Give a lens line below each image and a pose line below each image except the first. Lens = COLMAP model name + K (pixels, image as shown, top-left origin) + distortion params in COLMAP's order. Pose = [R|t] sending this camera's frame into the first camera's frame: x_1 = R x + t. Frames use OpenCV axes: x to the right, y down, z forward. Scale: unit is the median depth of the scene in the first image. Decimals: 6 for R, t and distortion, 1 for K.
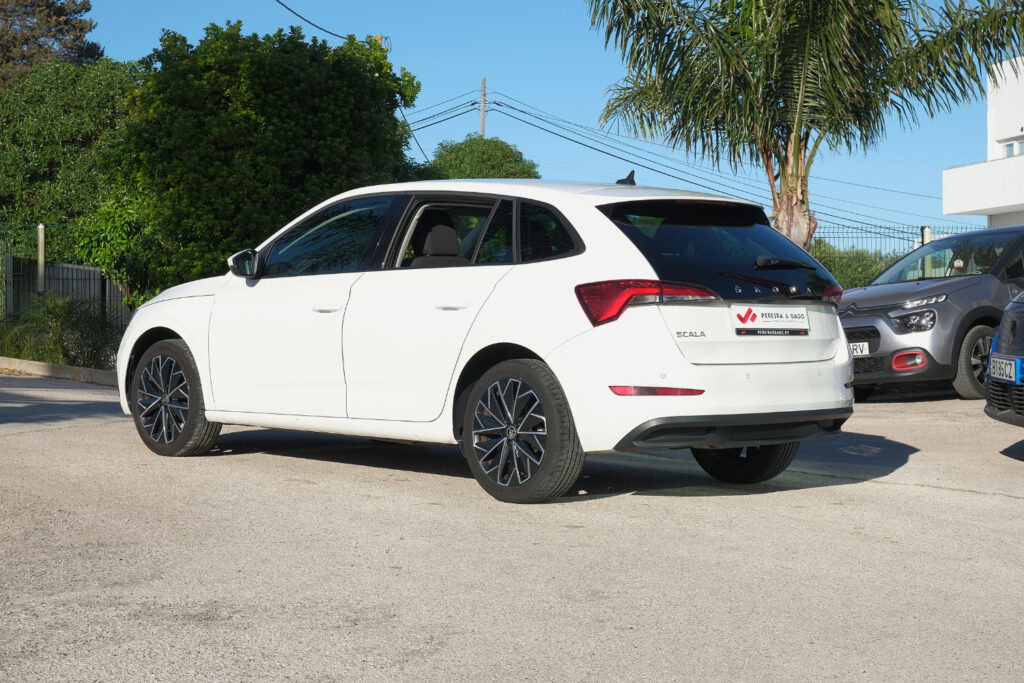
lens RADIAL K [[2022.6, 0, 511.7], [0, 2022.6, 337.5], [0, 0, 1]] dist [-0.075498, 0.000000]
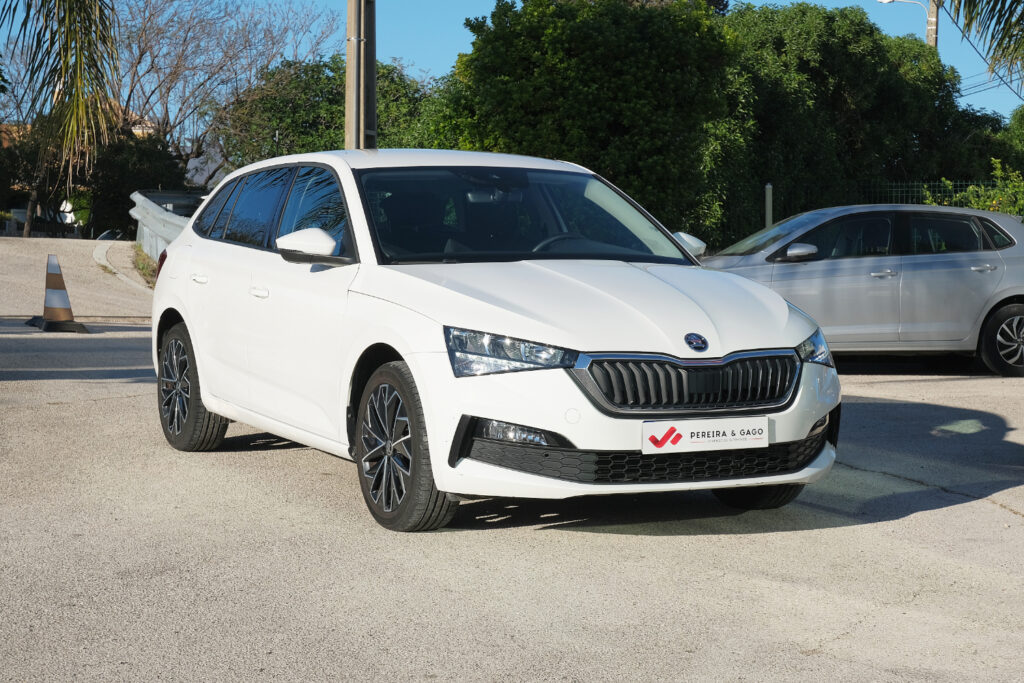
lens RADIAL K [[2022.6, 0, 513.6], [0, 2022.6, 348.2], [0, 0, 1]] dist [-0.075498, 0.000000]
pose [[0.936351, 0.016366, -0.350685, 0.208505], [-0.004642, 0.999403, 0.034247, -0.009303], [0.351036, -0.030439, 0.935867, 0.032620]]
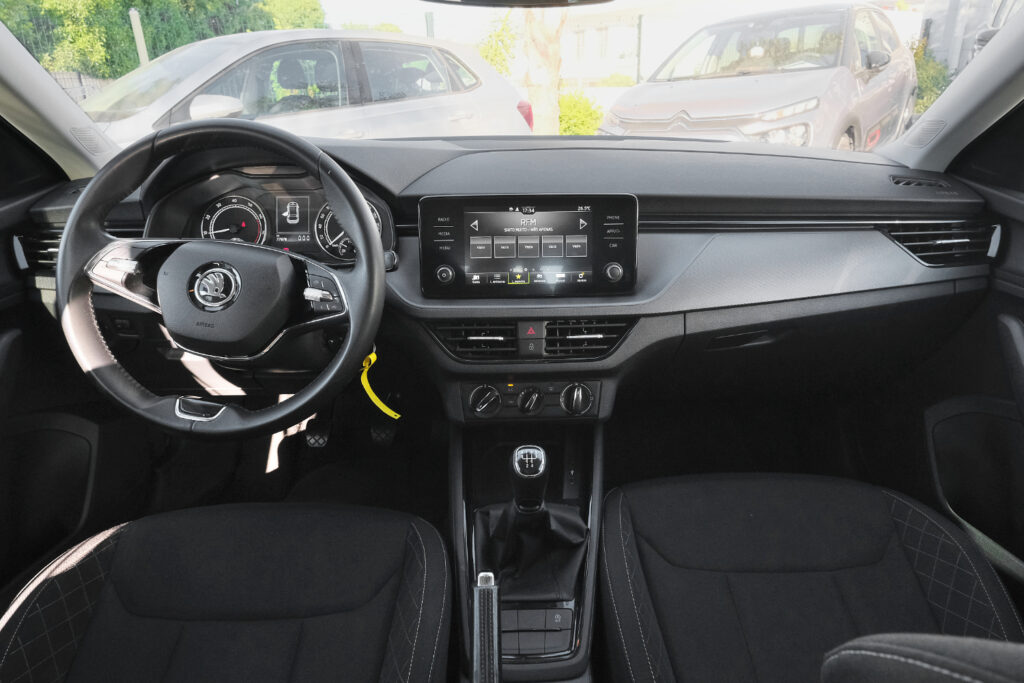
lens RADIAL K [[646.8, 0, 515.8], [0, 646.8, 336.3], [0, 0, 1]] dist [0.000088, 0.000286]
pose [[0.968143, -0.111570, 0.224167, 0.040414], [0.019969, 0.926797, 0.375032, -0.029955], [-0.249599, -0.358608, 0.899500, 0.738625]]
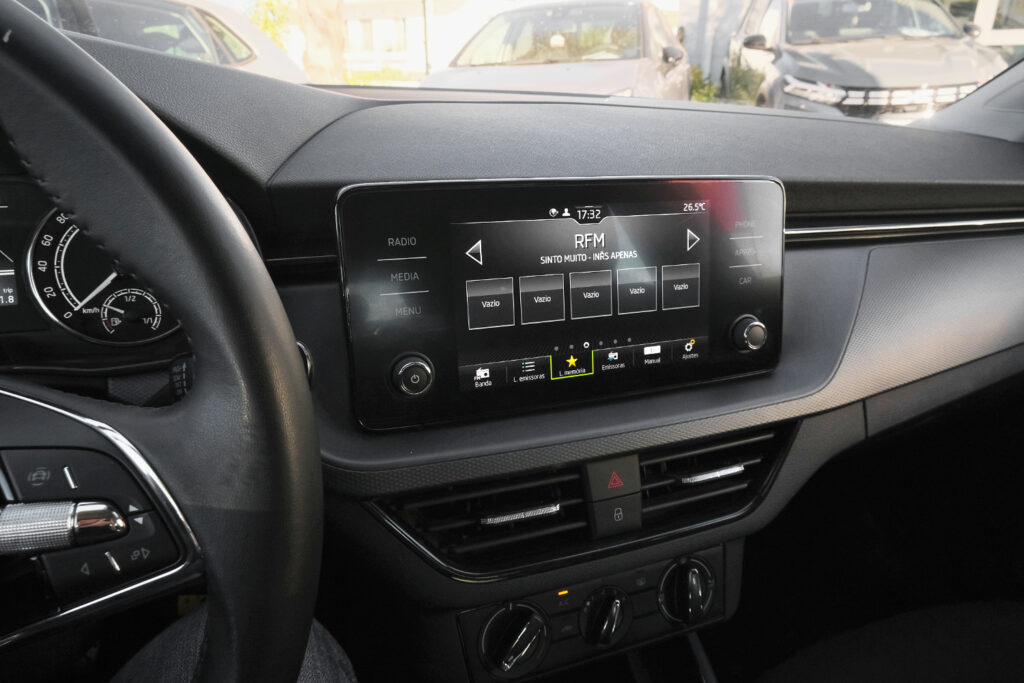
lens RADIAL K [[646.8, 0, 517.4], [0, 646.8, 339.6], [0, 0, 1]] dist [0.000088, 0.000286]
pose [[0.830956, -0.193709, 0.521526, 0.039010], [-0.024027, 0.924056, 0.381502, -0.024281], [-0.555820, -0.329542, 0.763195, 0.772089]]
